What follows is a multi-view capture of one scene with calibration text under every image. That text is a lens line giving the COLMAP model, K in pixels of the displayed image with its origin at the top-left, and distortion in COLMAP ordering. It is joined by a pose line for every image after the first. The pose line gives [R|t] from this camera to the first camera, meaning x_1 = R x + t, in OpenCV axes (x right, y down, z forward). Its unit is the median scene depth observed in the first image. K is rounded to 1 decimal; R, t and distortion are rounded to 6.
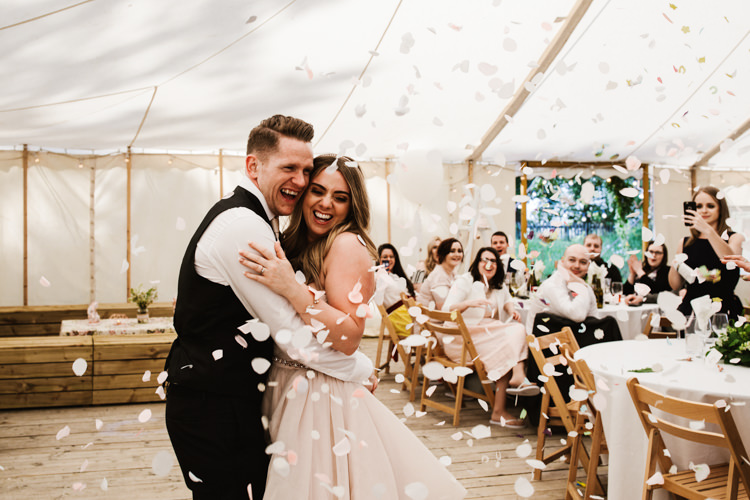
lens RADIAL K [[1101.1, 0, 375.0], [0, 1101.1, 250.0], [0, 0, 1]] dist [-0.070198, 0.015141]
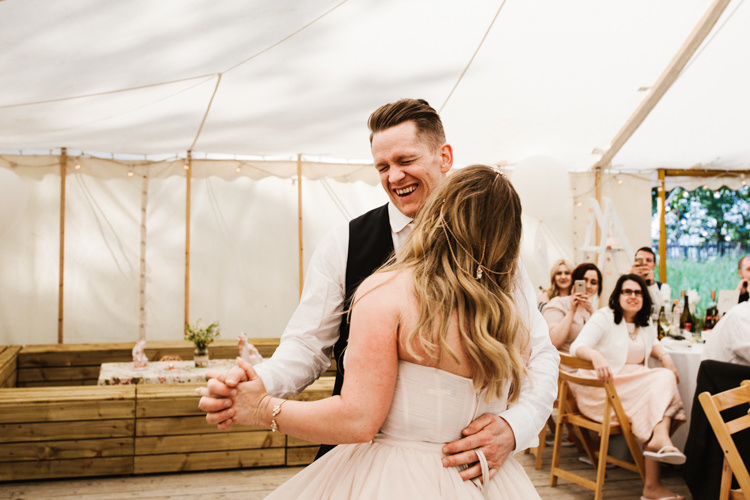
lens RADIAL K [[1101.1, 0, 375.0], [0, 1101.1, 250.0], [0, 0, 1]] dist [-0.070198, 0.015141]
pose [[0.997276, 0.001617, -0.073738, -0.024113], [-0.002820, 0.999865, -0.016208, -0.006476], [0.073702, 0.016371, 0.997146, 0.197103]]
